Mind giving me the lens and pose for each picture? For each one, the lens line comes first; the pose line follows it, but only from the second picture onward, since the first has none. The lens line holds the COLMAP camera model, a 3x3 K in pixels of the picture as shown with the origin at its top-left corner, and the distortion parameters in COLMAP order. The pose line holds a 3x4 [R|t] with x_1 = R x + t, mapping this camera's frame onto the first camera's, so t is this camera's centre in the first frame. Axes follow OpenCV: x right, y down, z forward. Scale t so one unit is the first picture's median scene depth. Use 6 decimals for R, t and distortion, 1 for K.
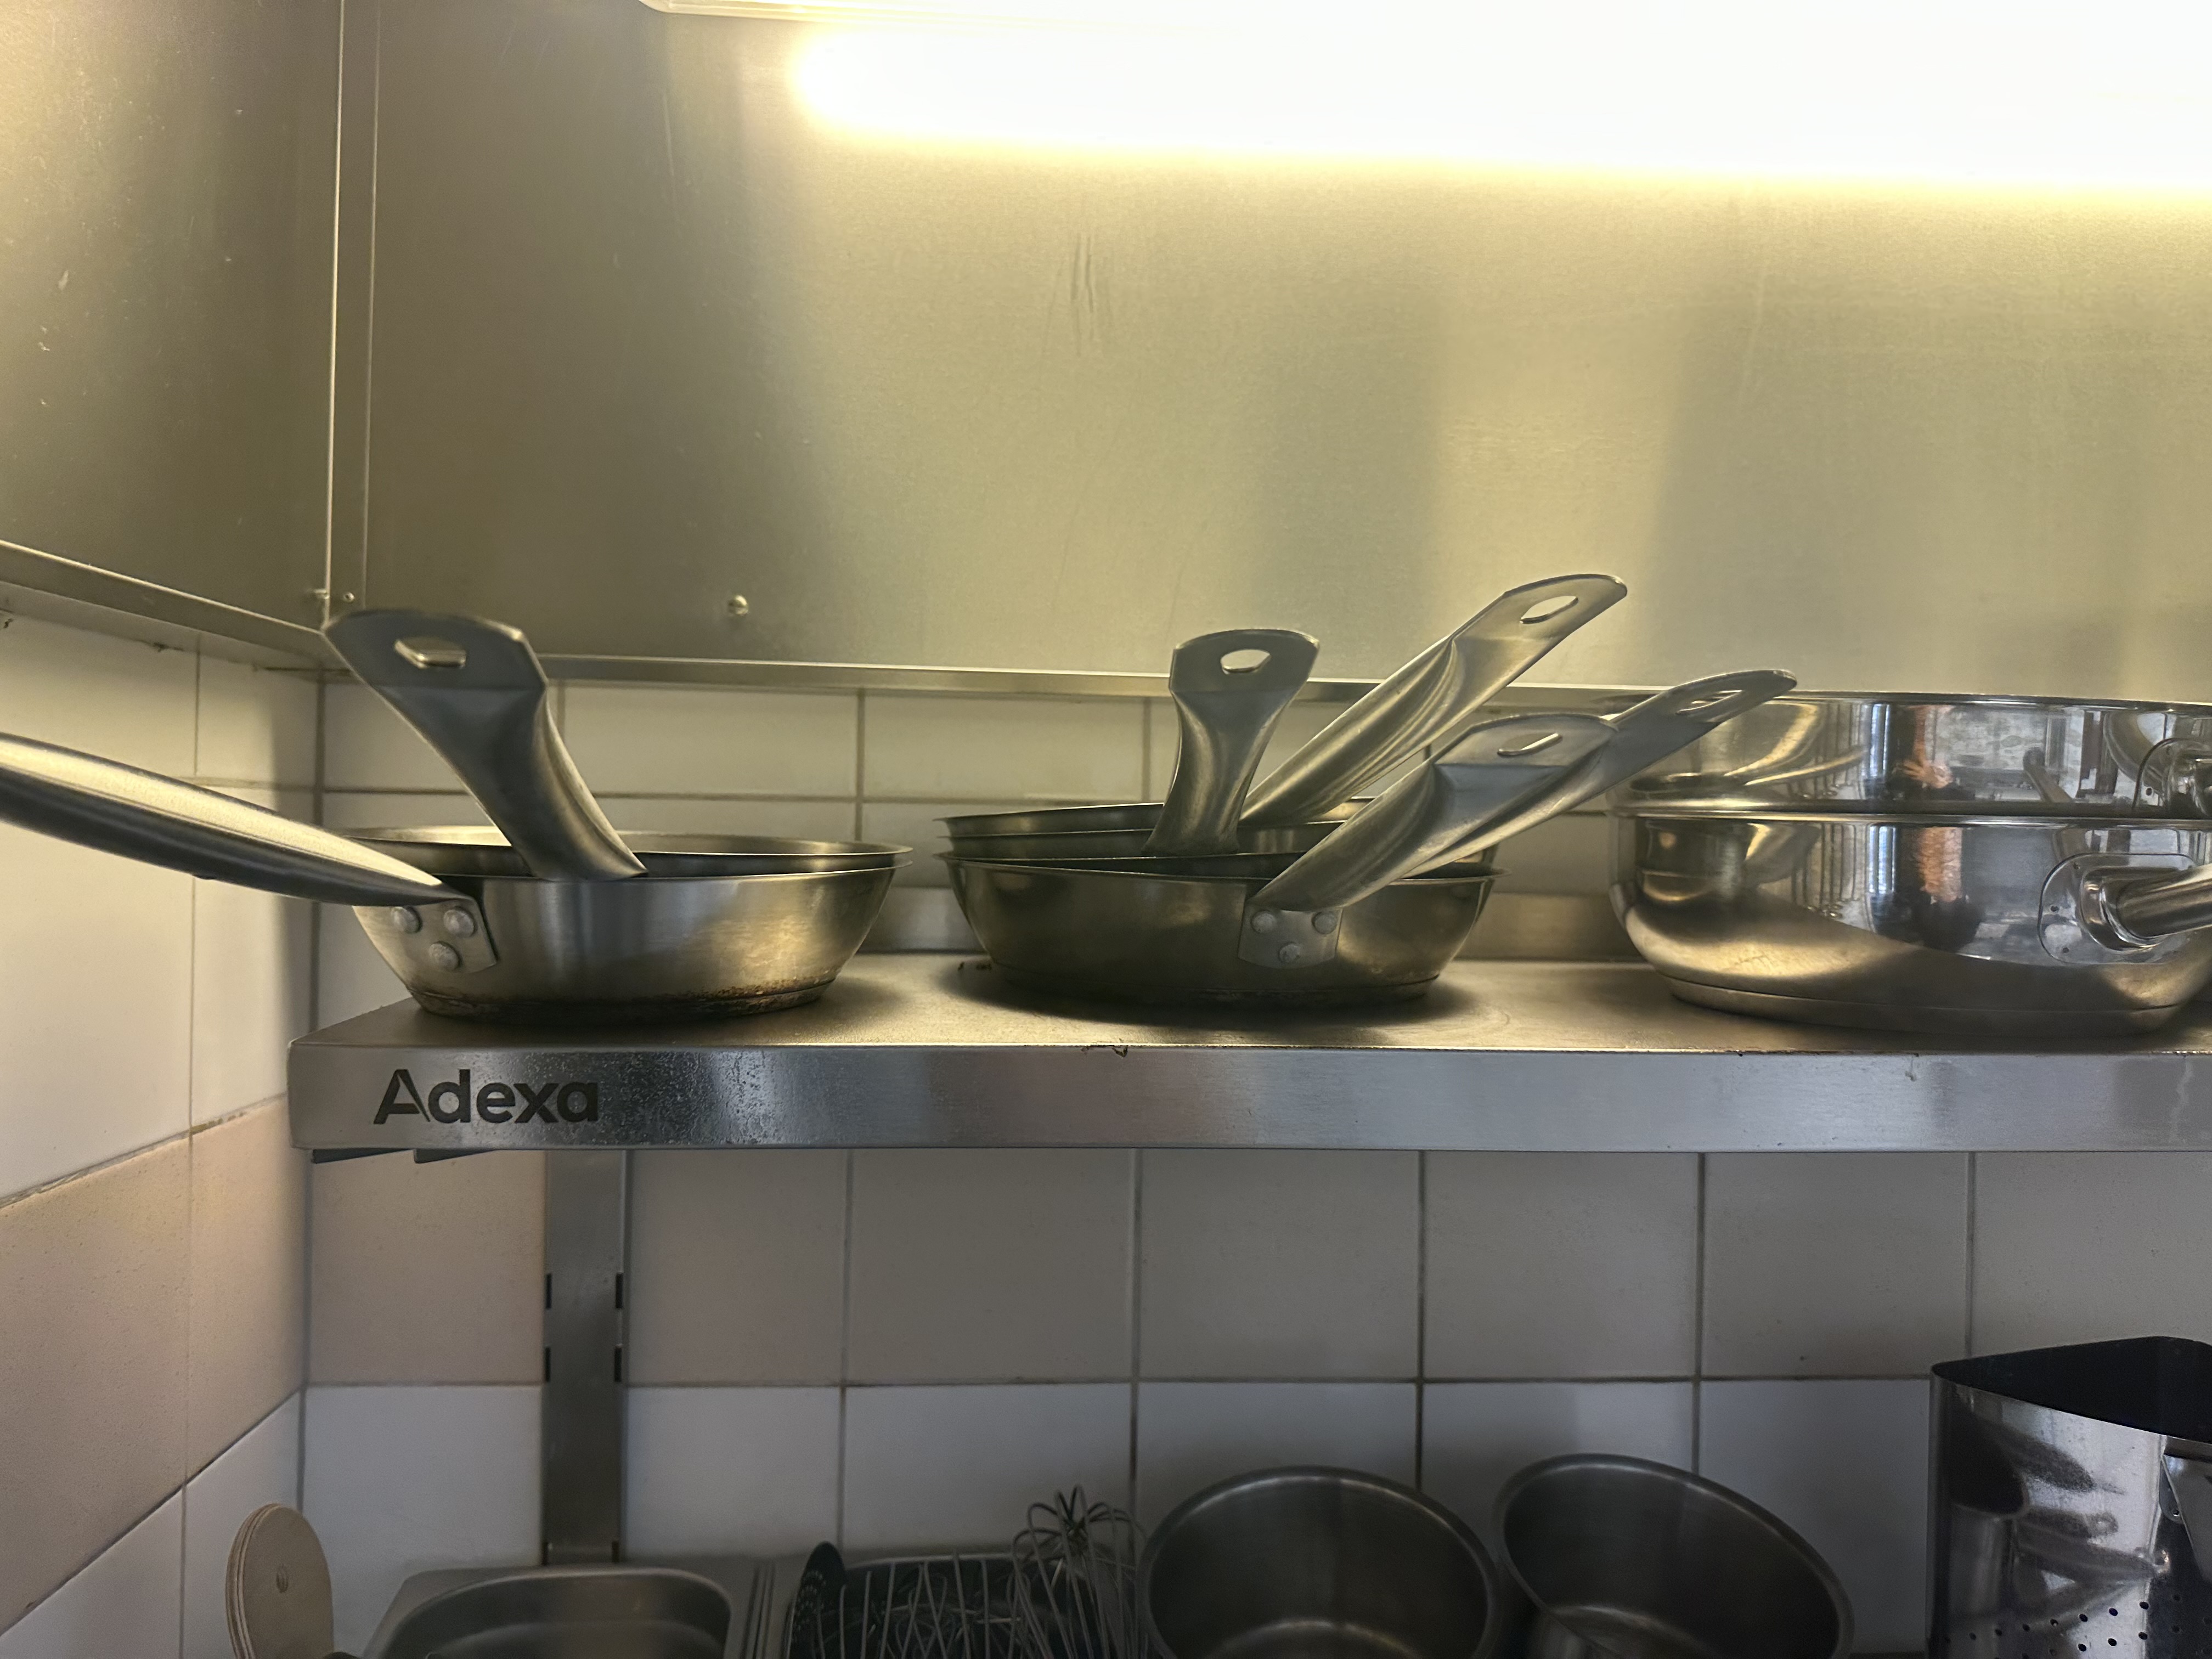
lens RADIAL K [[1591.4, 0, 1104.2], [0, 1591.4, 815.0], [0, 0, 1]] dist [0.016873, -0.030627]
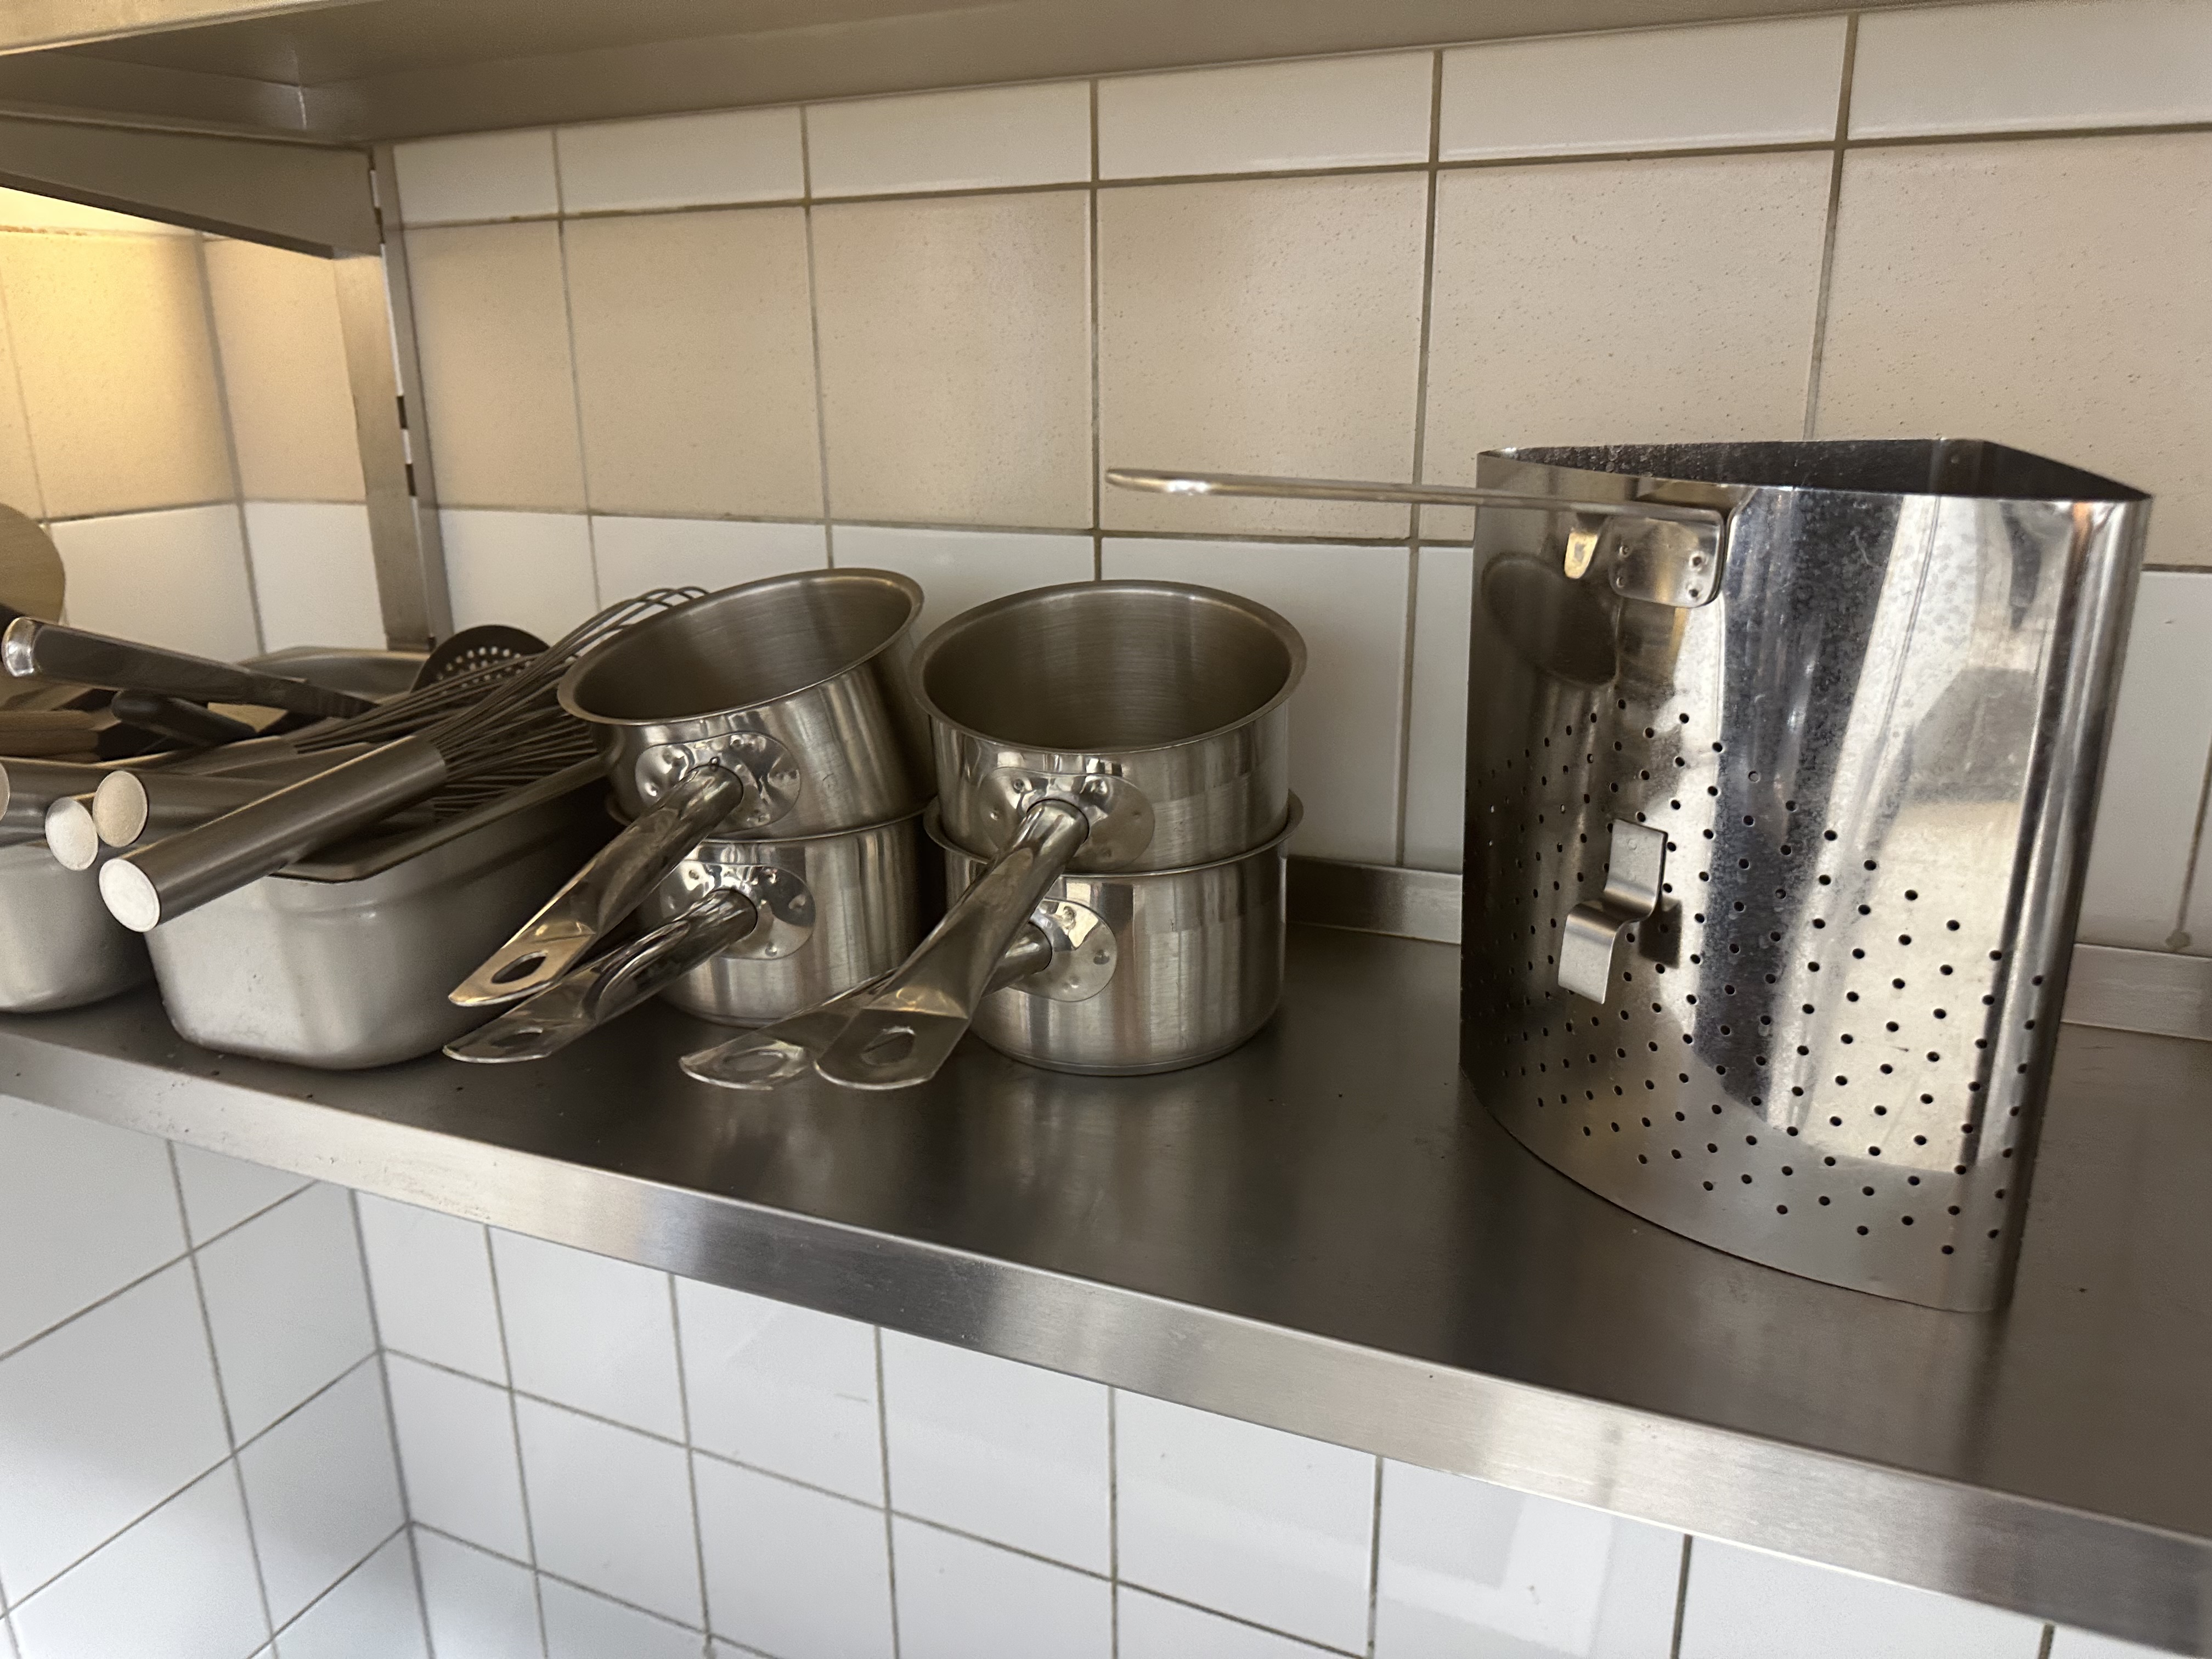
lens RADIAL K [[1591.4, 0, 1097.3], [0, 1591.4, 845.6], [0, 0, 1]] dist [0.016873, -0.030627]
pose [[0.877081, 0.112676, -0.466941, 0.662007], [0.030093, 0.957299, 0.287529, 0.279627], [0.479400, -0.266238, 0.836238, 0.223404]]
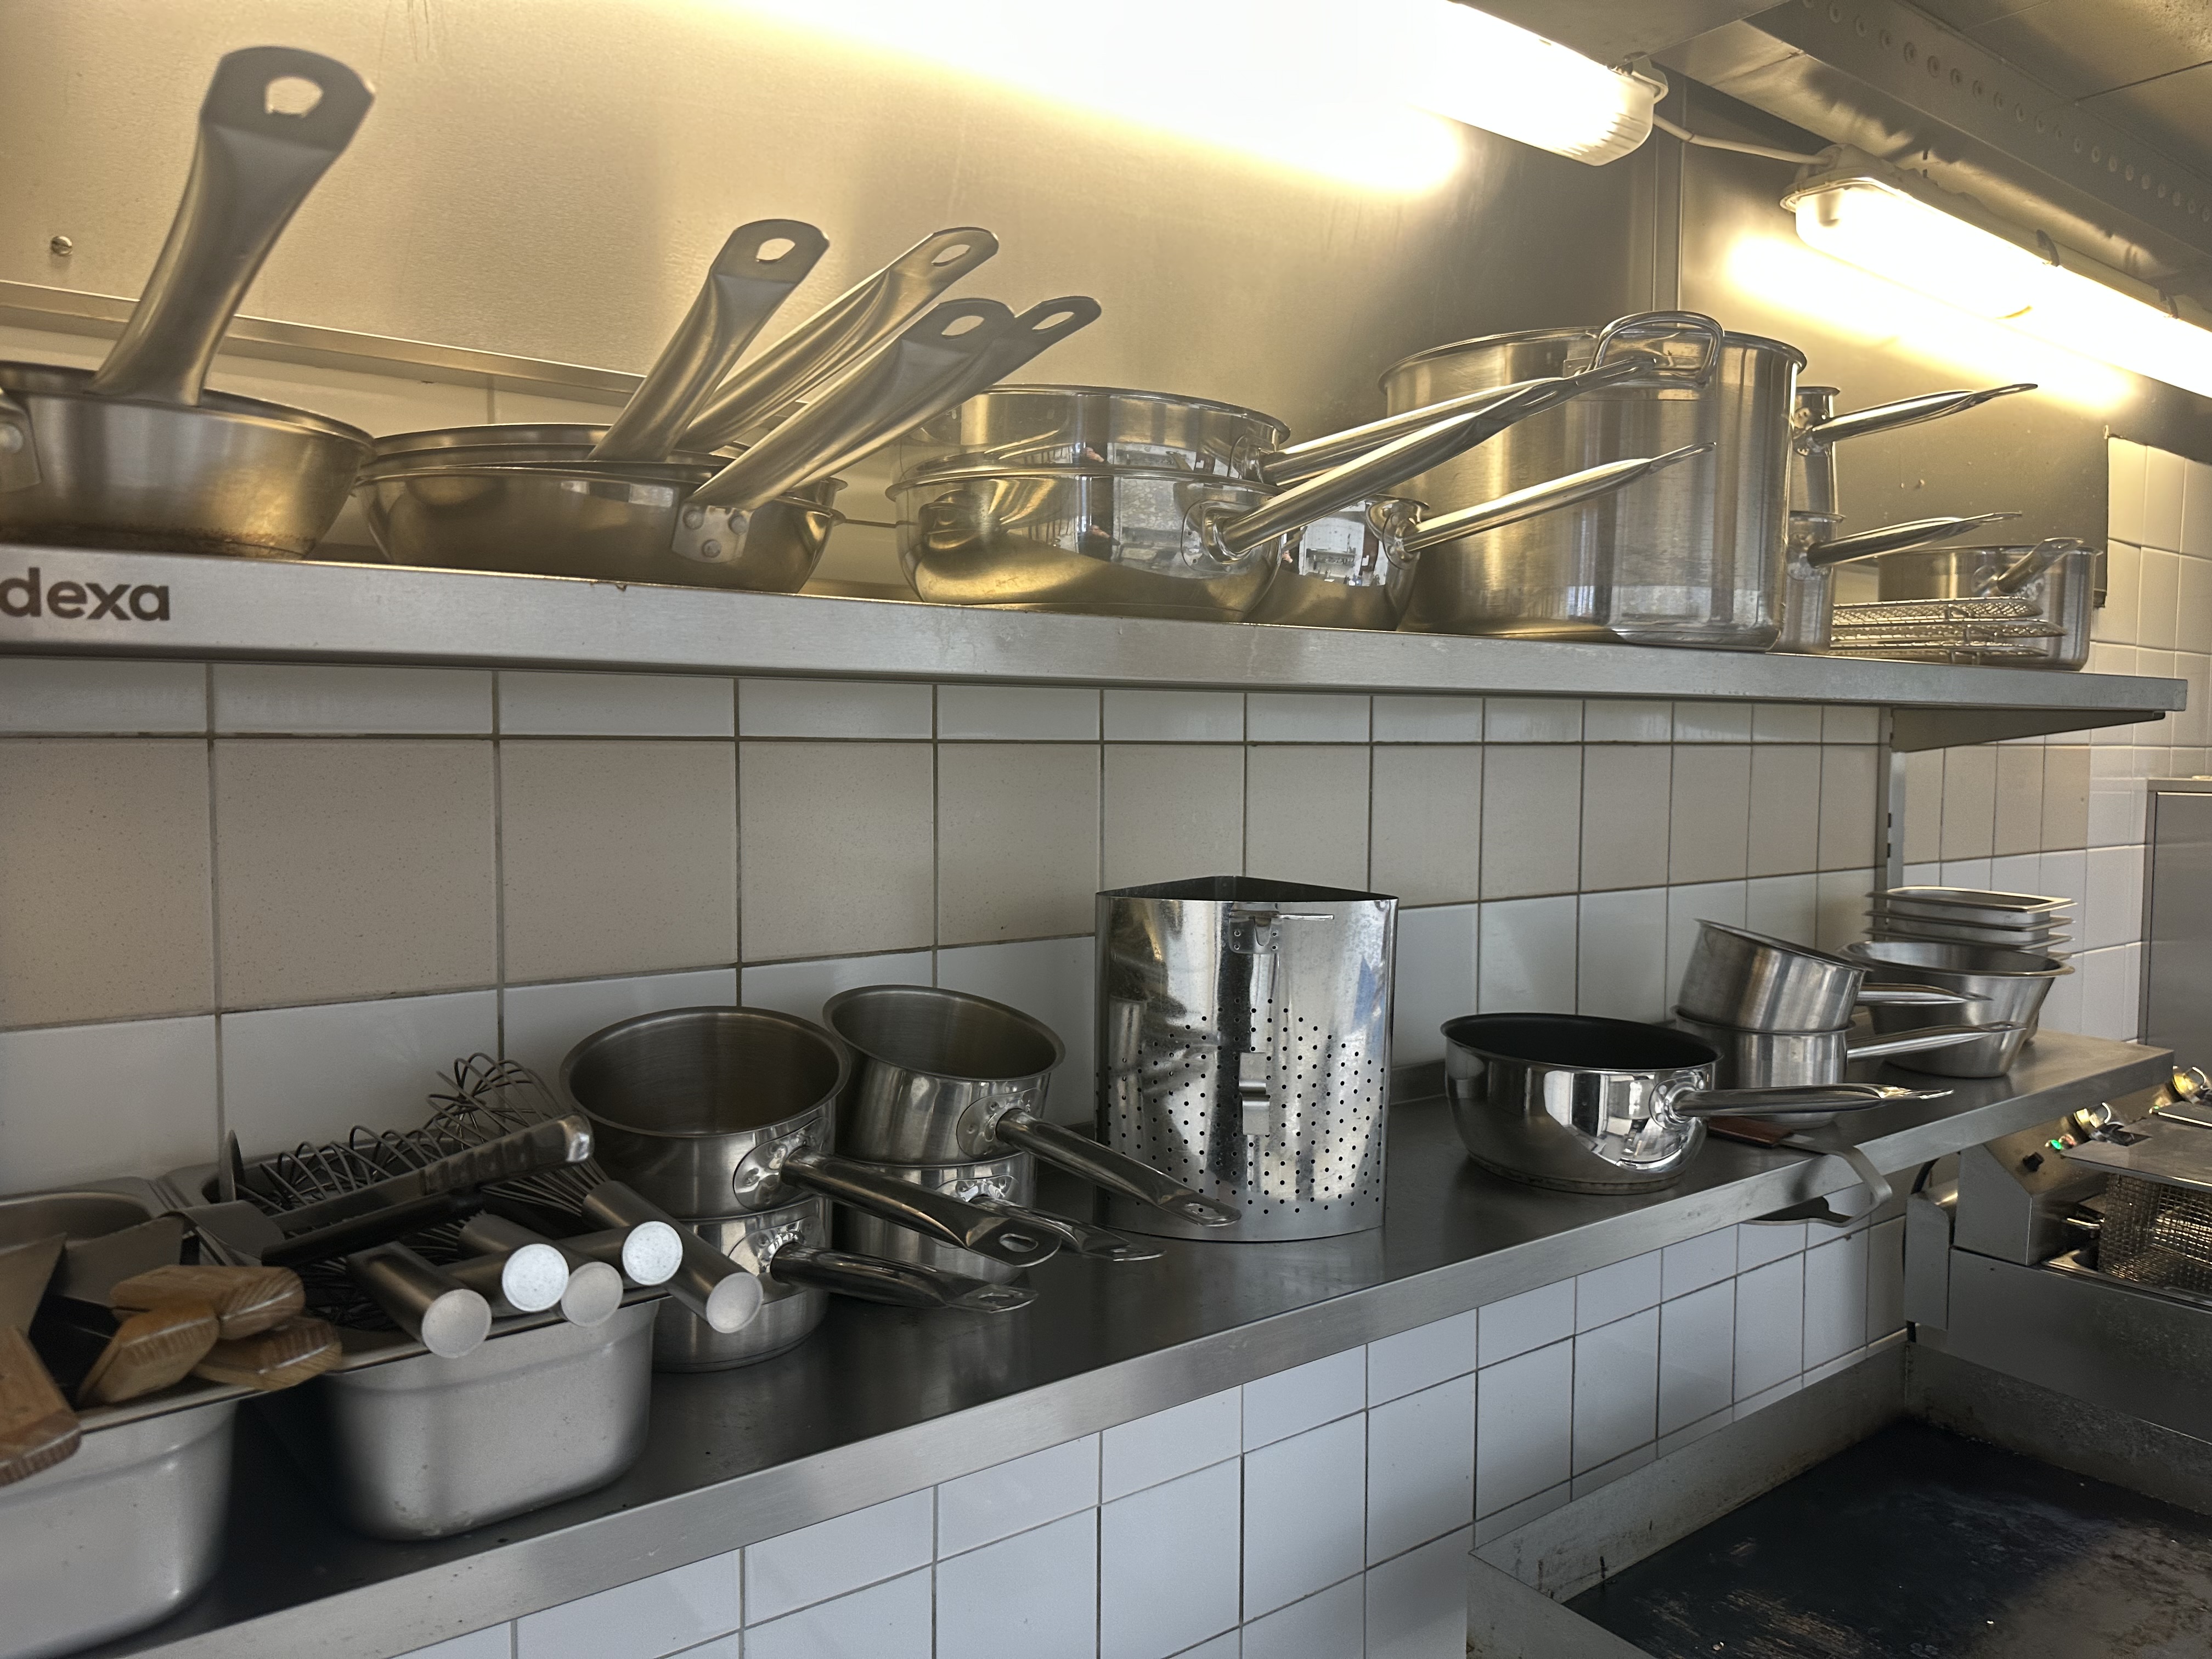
lens RADIAL K [[1591.4, 0, 1107.9], [0, 1591.4, 832.1], [0, 0, 1]] dist [0.016873, -0.030627]
pose [[0.839290, -0.044804, 0.541835, -0.241688], [0.007164, 0.997423, 0.071380, 0.169631], [-0.543638, -0.056027, 0.837448, -0.211411]]
